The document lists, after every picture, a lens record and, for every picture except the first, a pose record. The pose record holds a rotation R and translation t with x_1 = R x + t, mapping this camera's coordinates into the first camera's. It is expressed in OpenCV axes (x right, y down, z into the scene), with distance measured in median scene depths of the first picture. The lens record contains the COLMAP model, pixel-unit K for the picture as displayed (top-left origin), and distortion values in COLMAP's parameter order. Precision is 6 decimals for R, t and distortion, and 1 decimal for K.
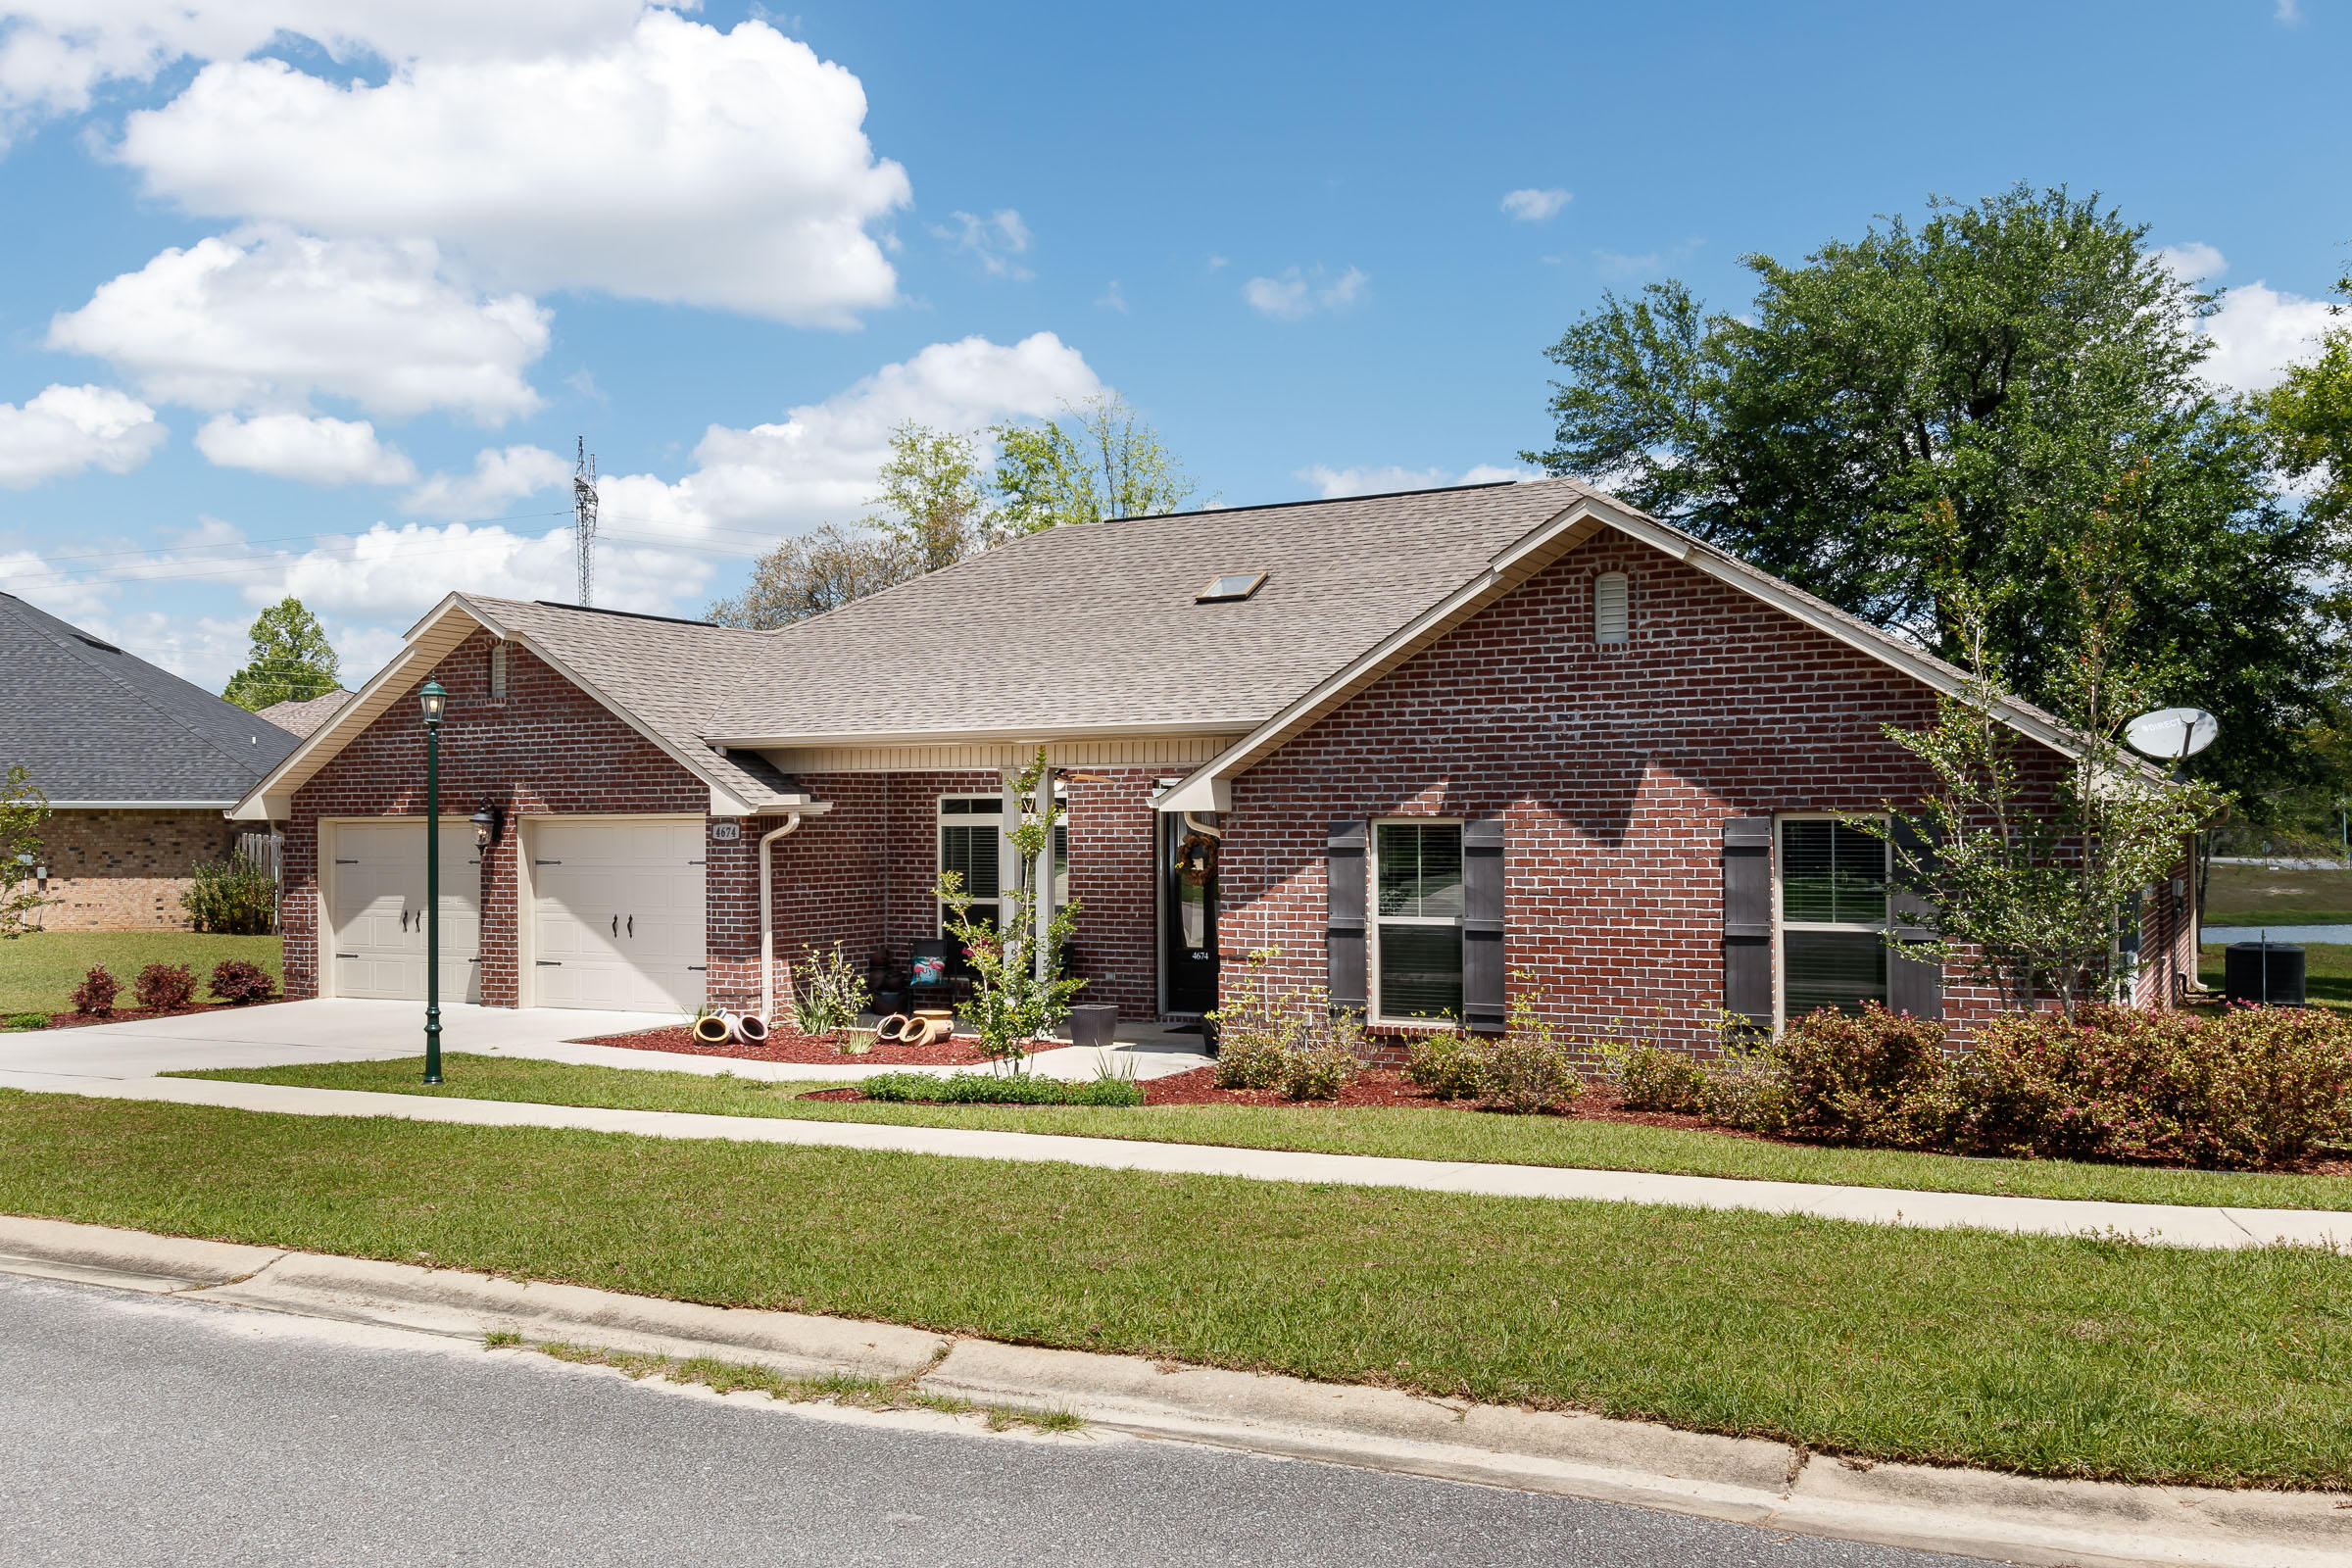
lens RADIAL K [[1905.9, 0, 1176.0], [0, 1905.9, 784.0], [0, 0, 1]] dist [-0.000577, 0.000462]
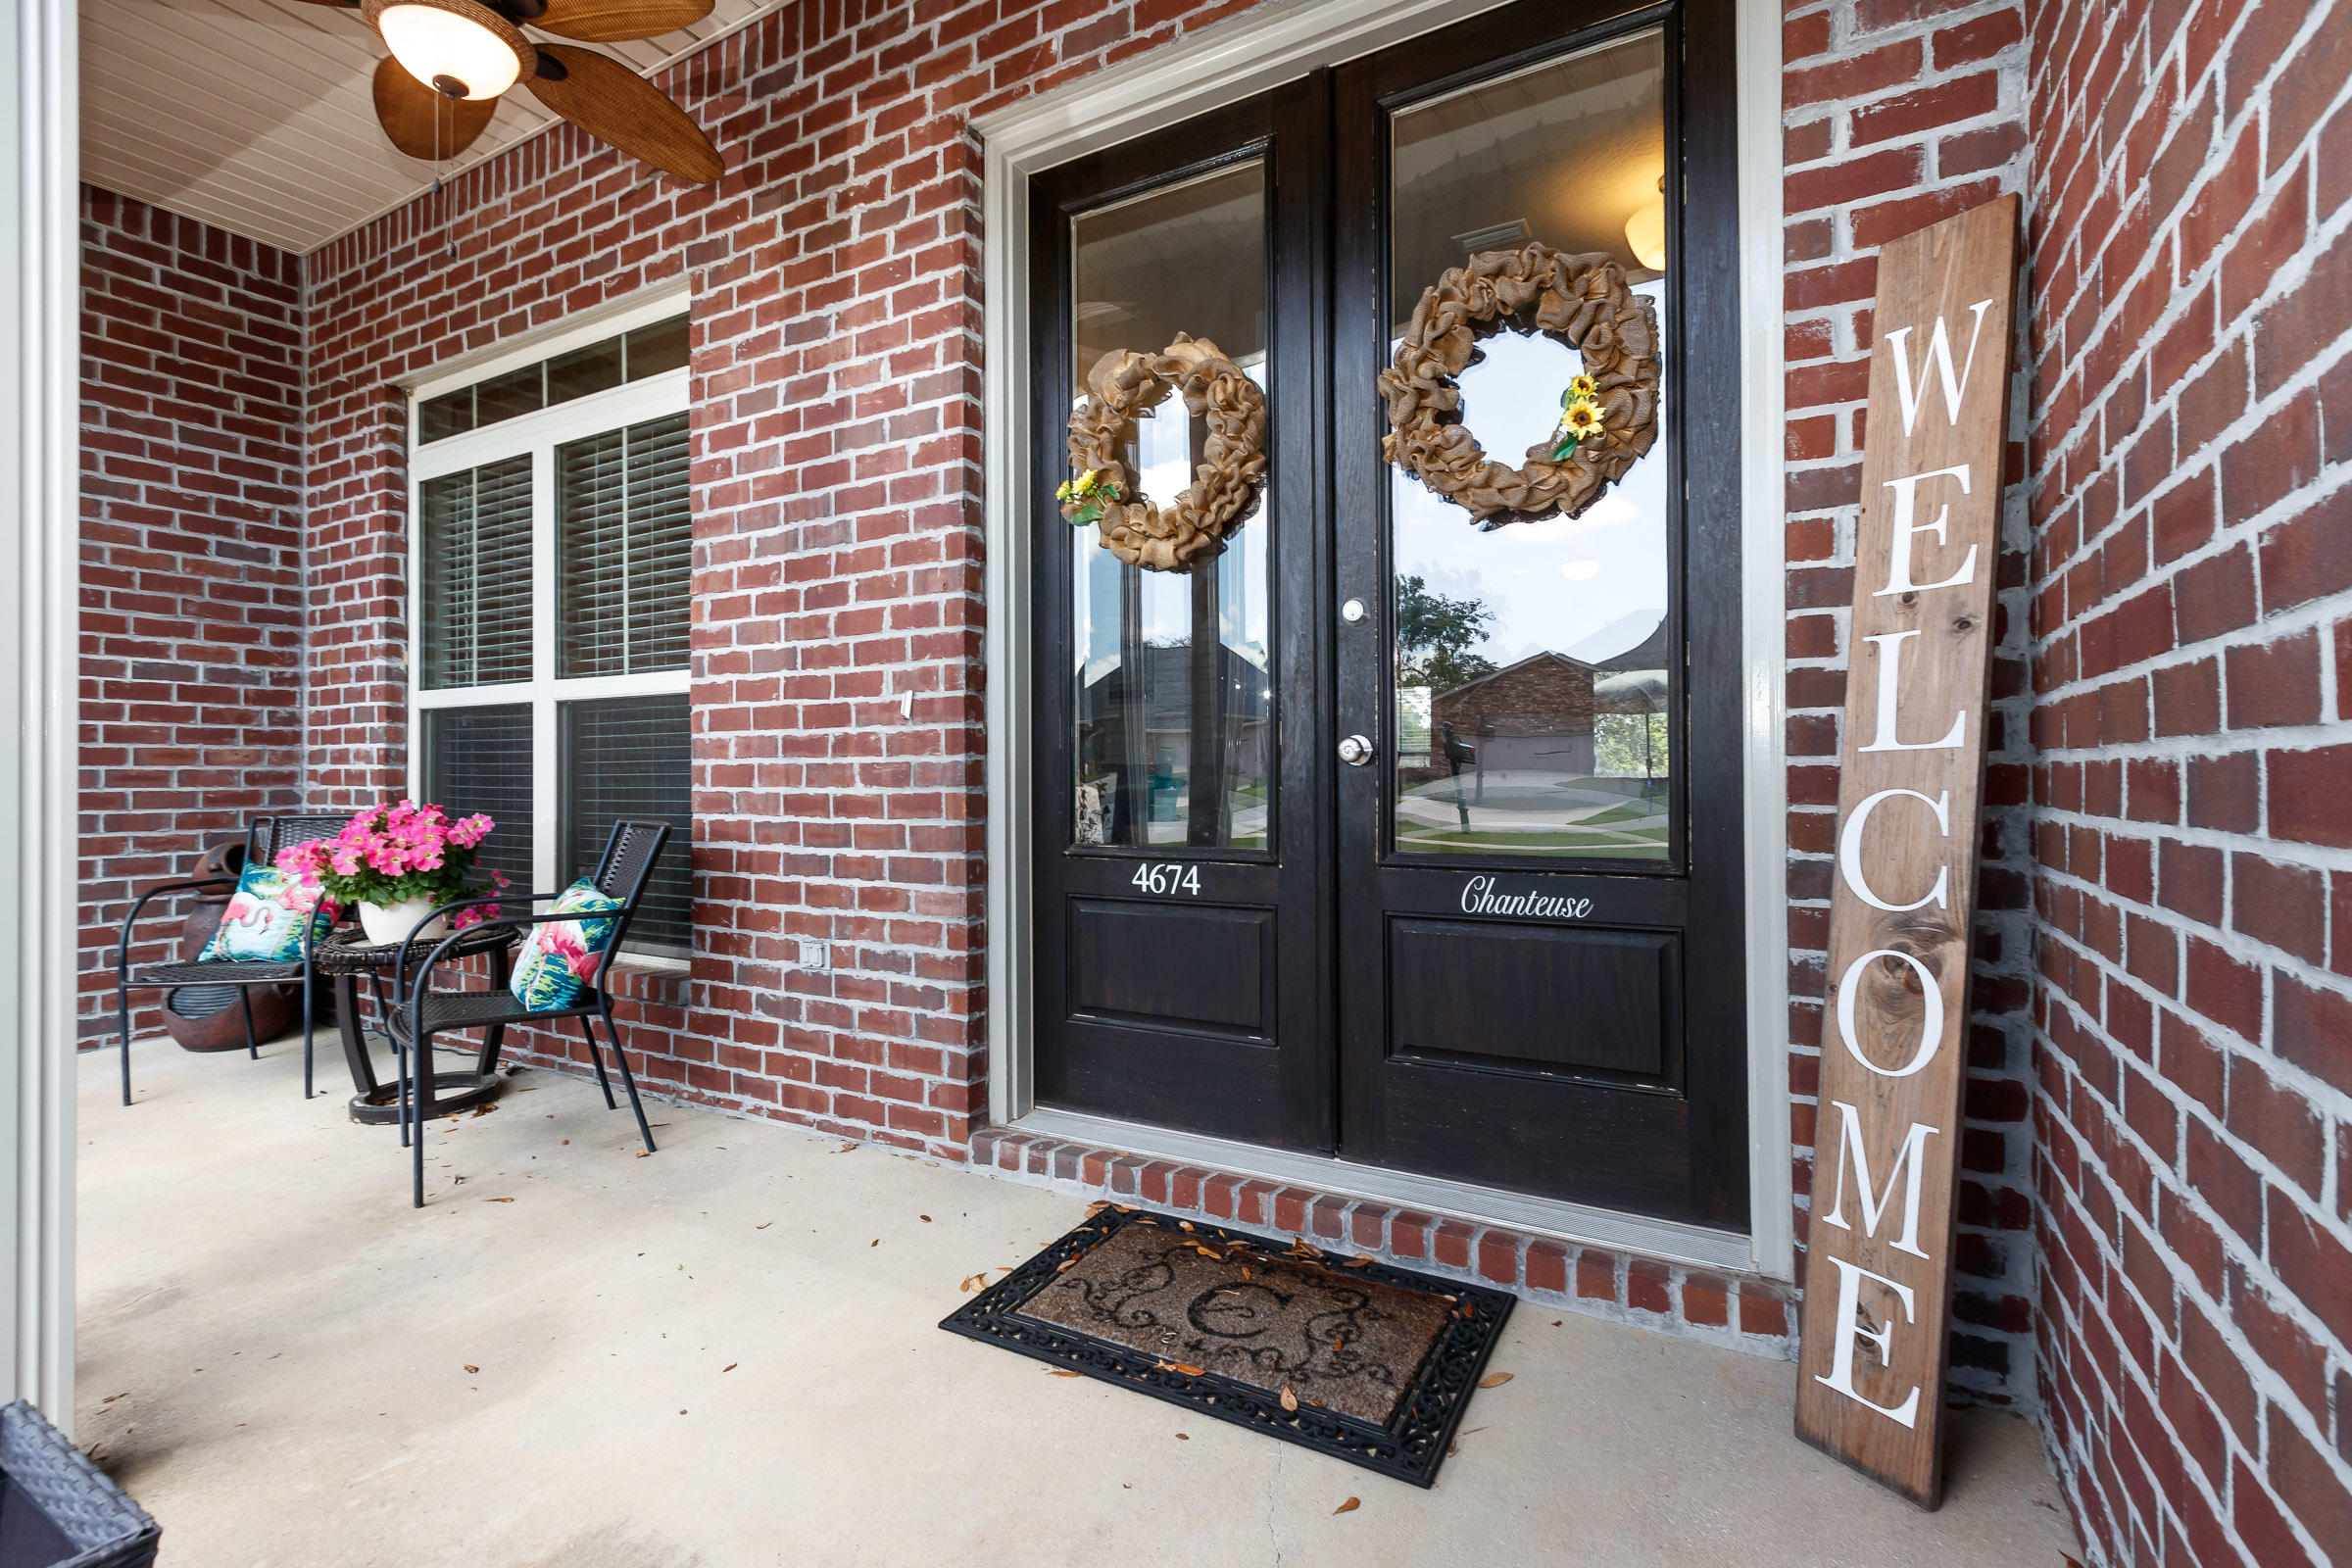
lens RADIAL K [[1075.4, 0, 1175.9], [0, 1075.4, 770.6], [0, 0, 1]] dist [0.002254, -0.000190]
pose [[0.999575, -0.000046, -0.029148, 0.023133], [0.000659, 0.999779, 0.021017, 0.096369], [0.029141, -0.021027, 0.999354, 1.125066]]
